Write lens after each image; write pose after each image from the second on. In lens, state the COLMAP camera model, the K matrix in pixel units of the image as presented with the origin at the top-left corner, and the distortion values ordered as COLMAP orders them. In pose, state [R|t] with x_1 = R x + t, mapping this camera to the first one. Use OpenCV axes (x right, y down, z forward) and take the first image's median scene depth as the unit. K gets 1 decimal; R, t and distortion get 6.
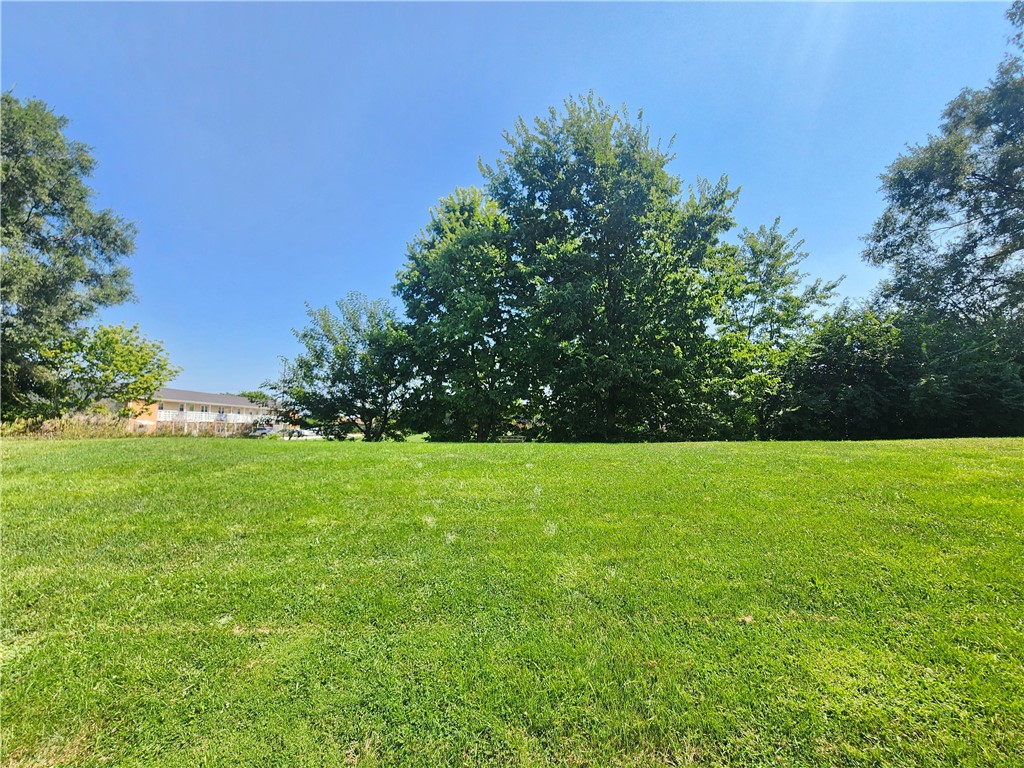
lens RADIAL K [[419.3, 0, 510.2], [0, 419.3, 393.2], [0, 0, 1]] dist [0.009453, -0.000703]
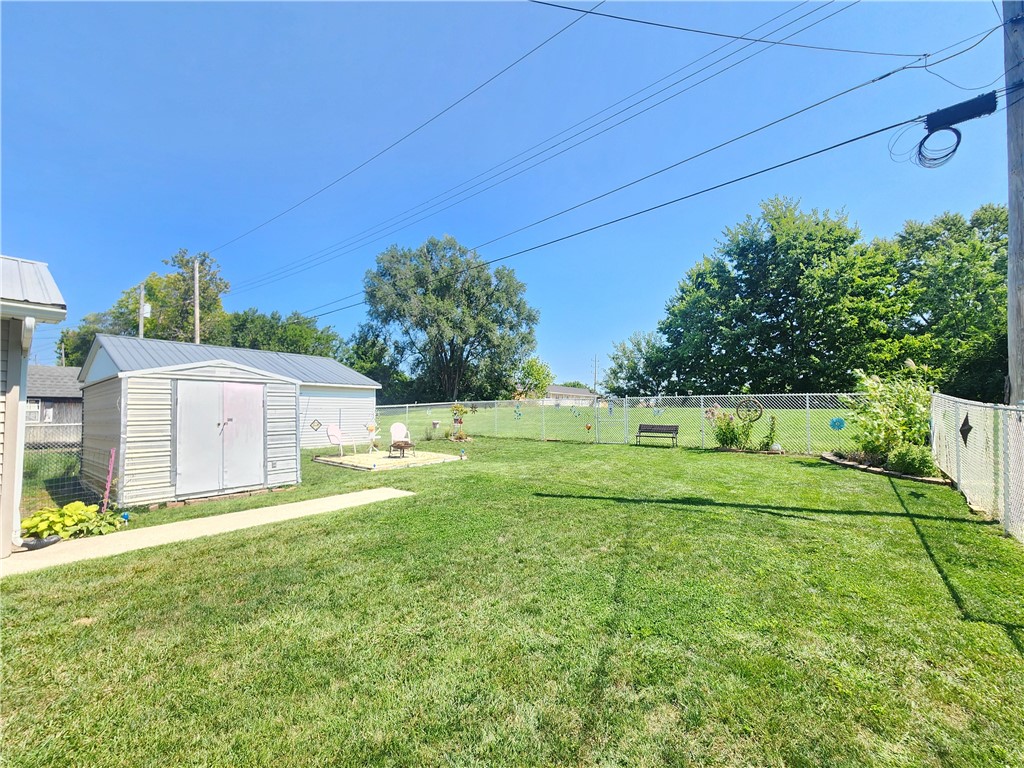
lens RADIAL K [[419.3, 0, 511.1], [0, 419.3, 393.4], [0, 0, 1]] dist [0.009453, -0.000703]
pose [[0.775143, -0.013485, -0.631642, 0.338534], [0.035250, 0.999138, 0.021927, -0.027887], [0.630801, -0.039262, 0.774950, -0.744953]]
